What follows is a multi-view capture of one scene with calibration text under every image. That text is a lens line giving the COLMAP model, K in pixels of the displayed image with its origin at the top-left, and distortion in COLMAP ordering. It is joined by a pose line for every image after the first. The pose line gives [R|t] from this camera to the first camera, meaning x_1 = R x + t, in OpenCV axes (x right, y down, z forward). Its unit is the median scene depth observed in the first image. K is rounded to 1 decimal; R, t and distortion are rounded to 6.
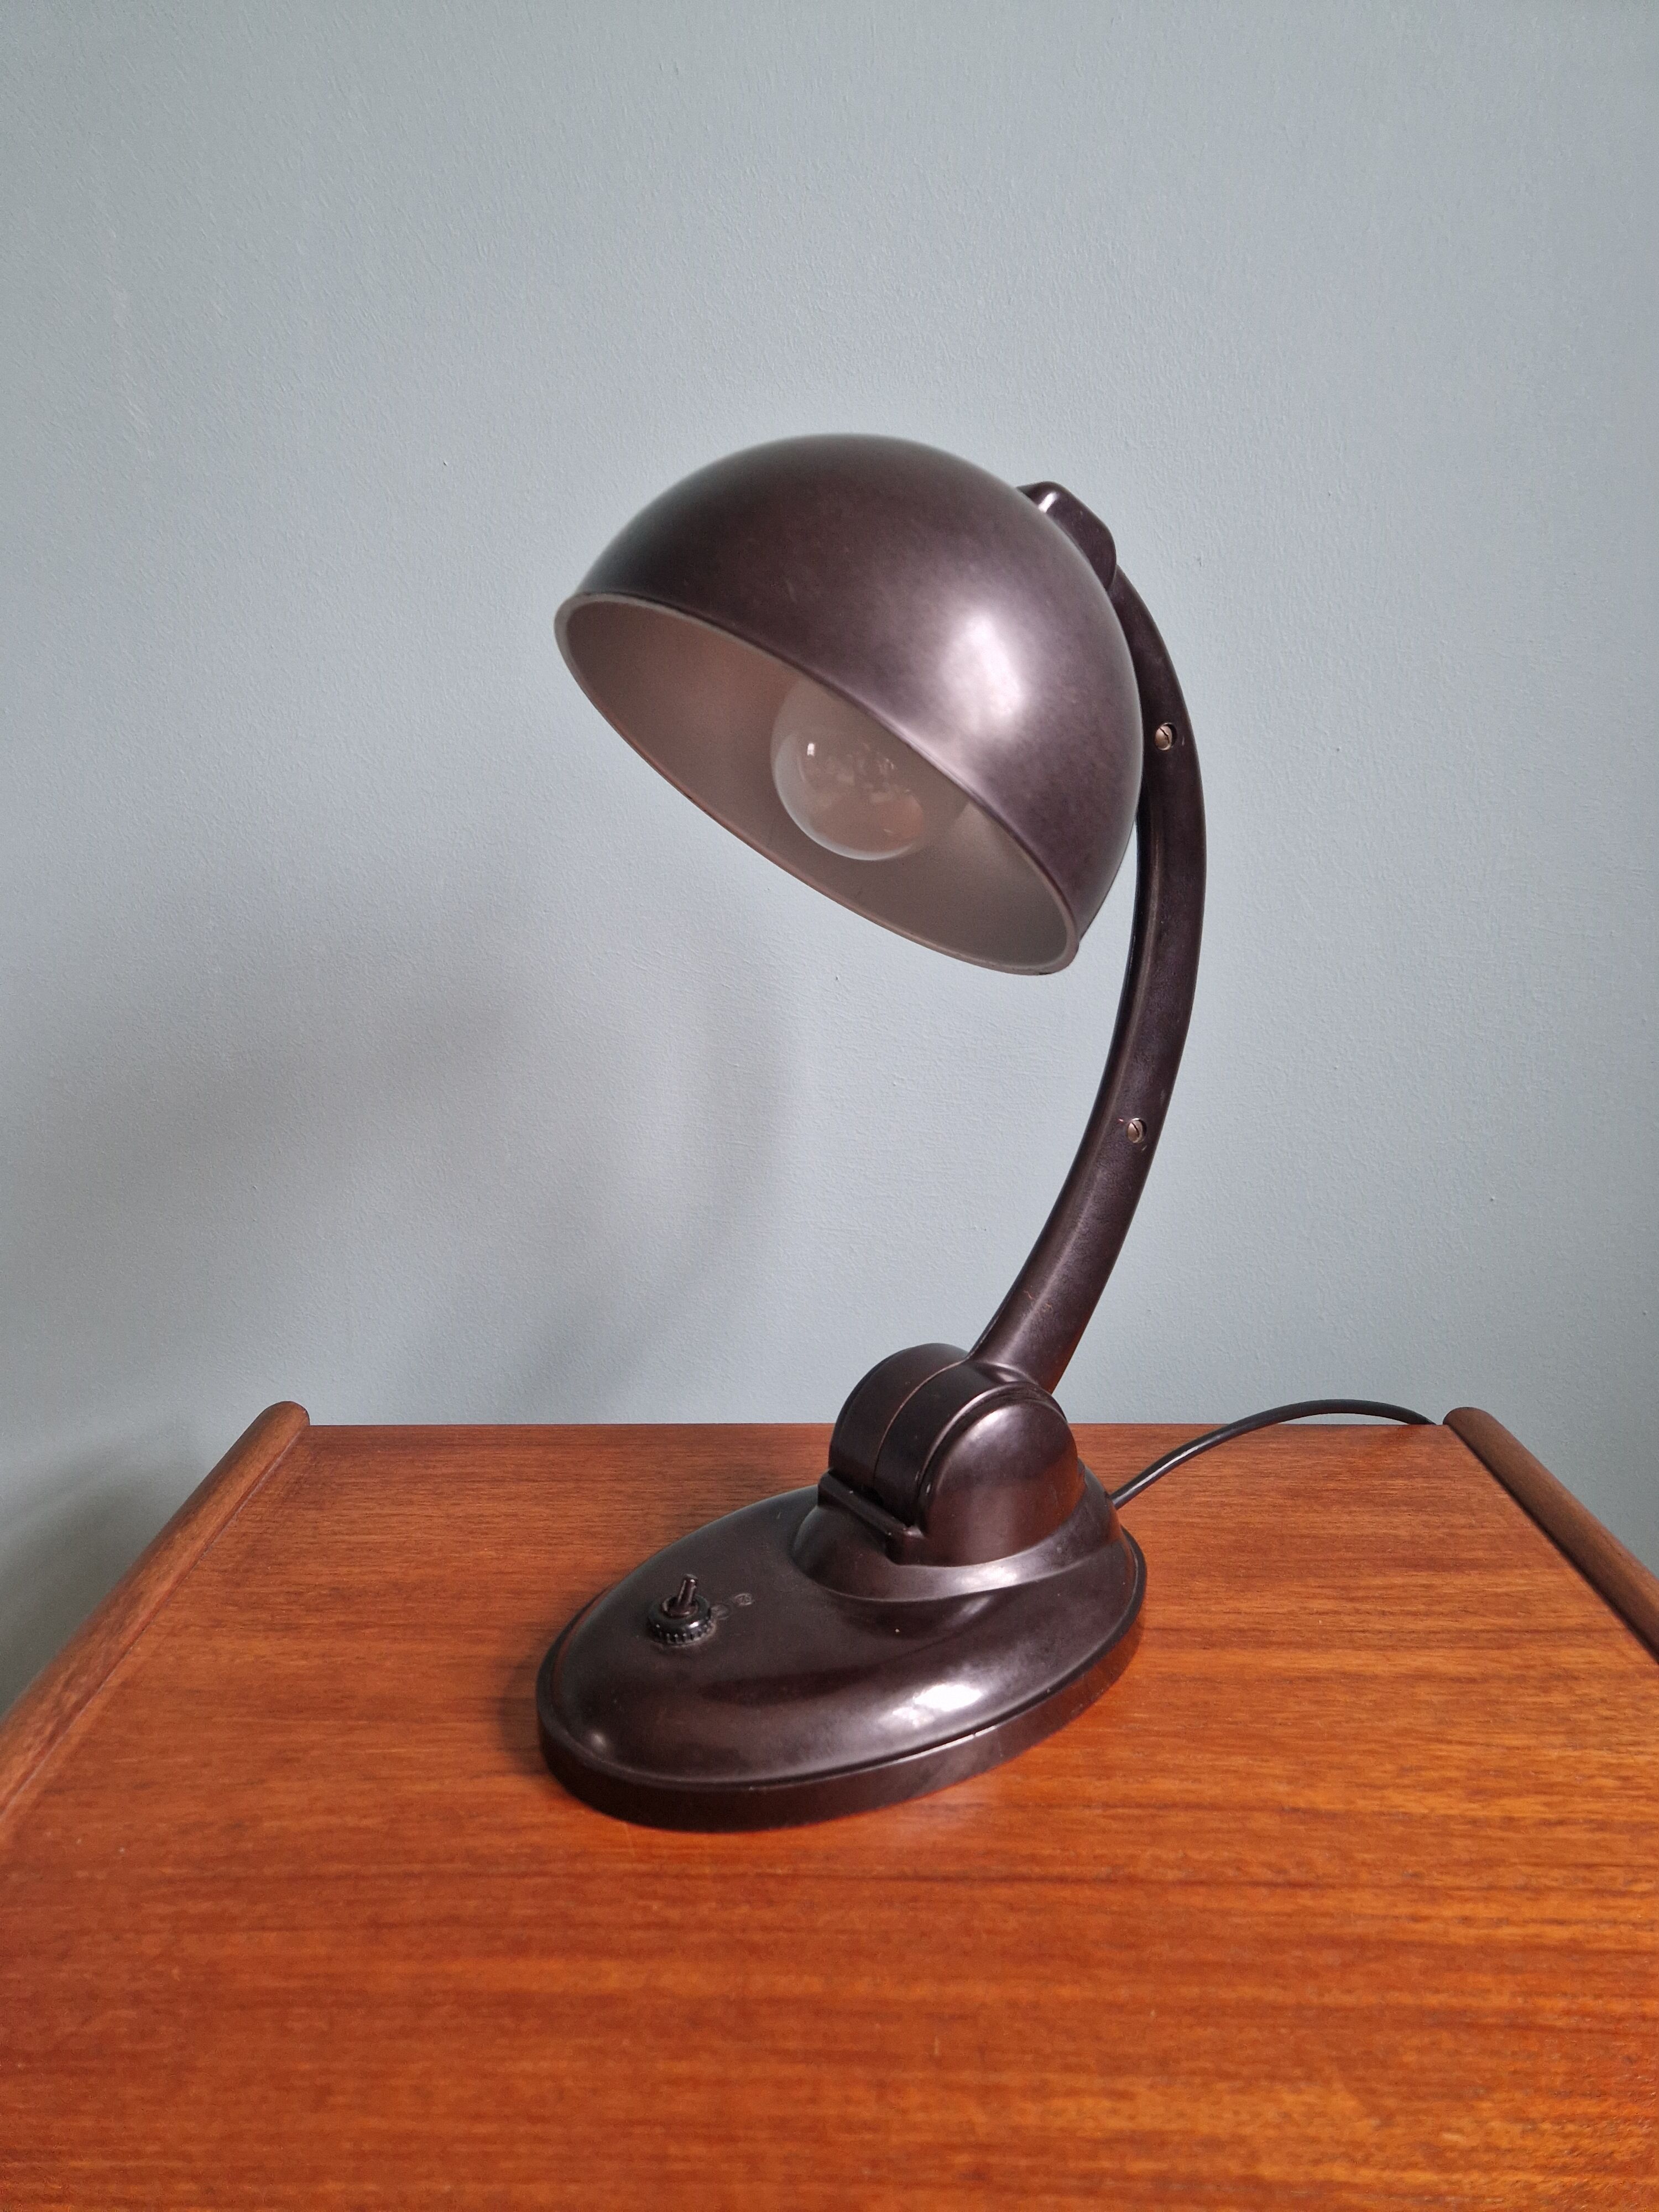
lens RADIAL K [[1502.5, 0, 809.7], [0, 1502.5, 1061.3], [0, 0, 1]] dist [0.041049, -0.038475]
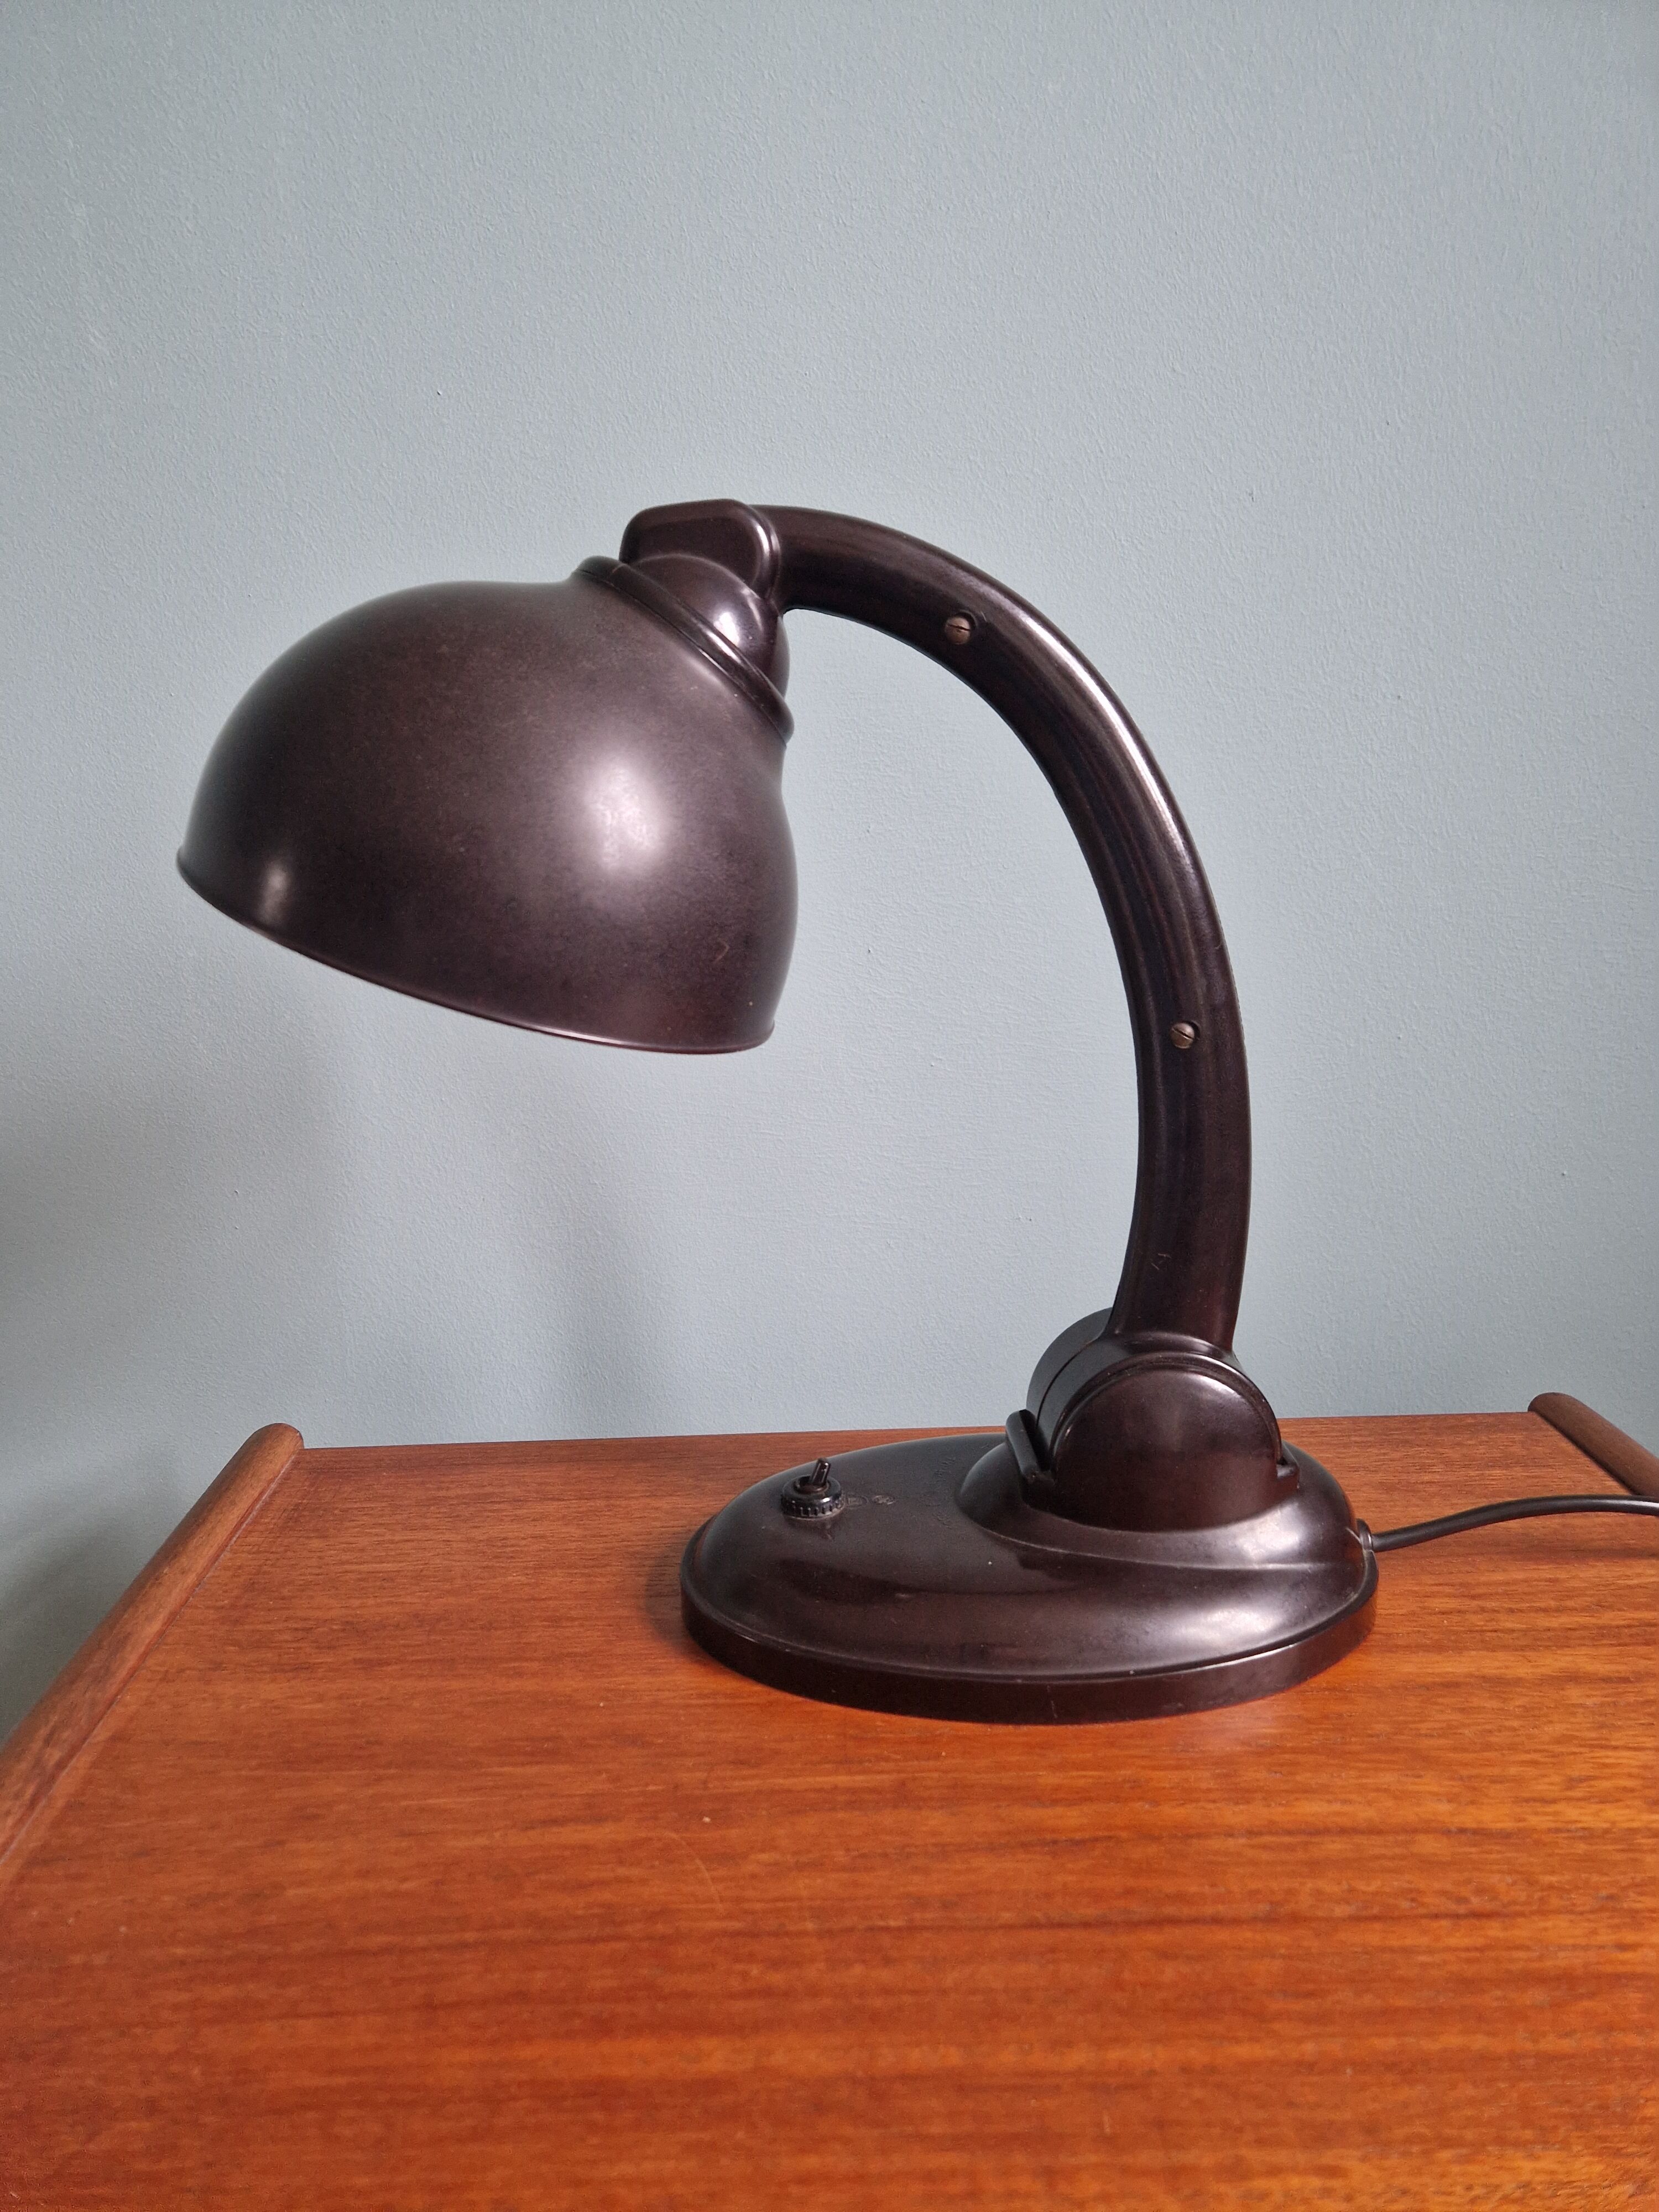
lens RADIAL K [[1502.5, 0, 814.0], [0, 1502.5, 1075.6], [0, 0, 1]] dist [0.041049, -0.038475]
pose [[0.999135, -0.020618, 0.036116, -0.077890], [0.021214, 0.999644, -0.016178, 0.055622], [-0.035770, 0.016930, 0.999217, 0.112555]]
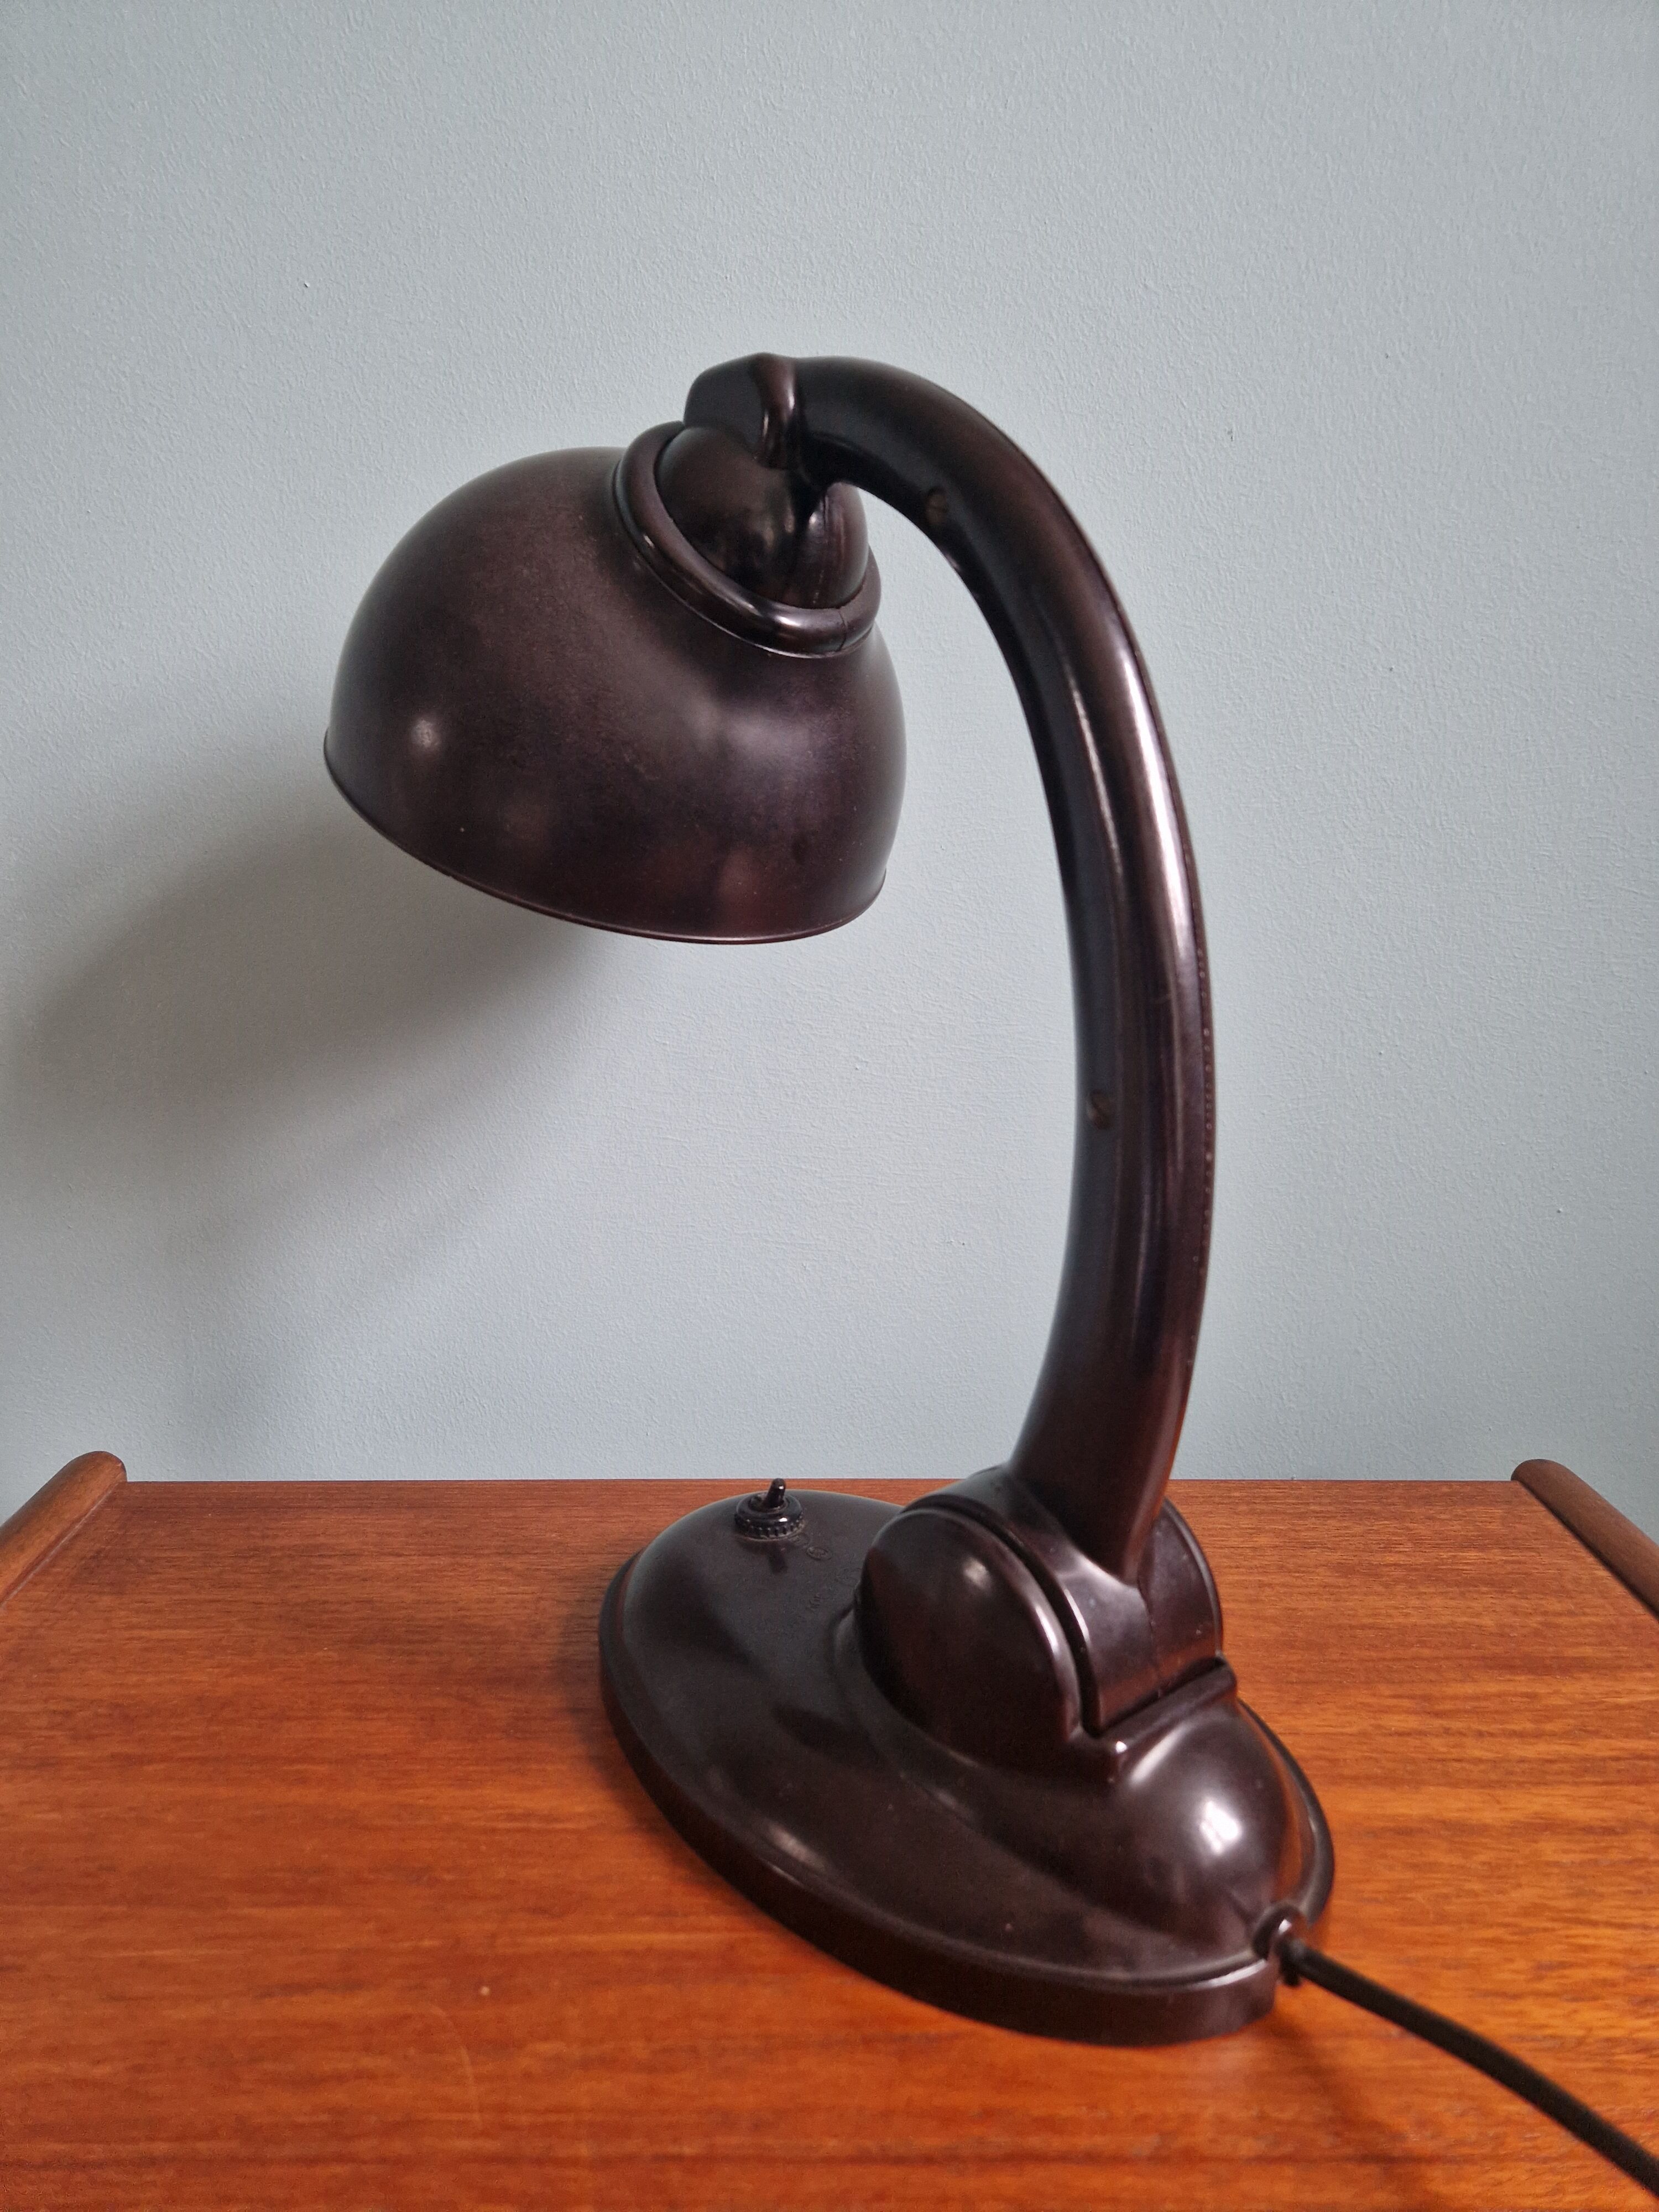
lens RADIAL K [[1502.5, 0, 818.1], [0, 1502.5, 1068.9], [0, 0, 1]] dist [0.041049, -0.038475]
pose [[0.999320, 0.009928, 0.035506, 0.009260], [-0.009463, 0.999868, -0.013245, 0.042432], [-0.035633, 0.012900, 0.999282, 0.265456]]
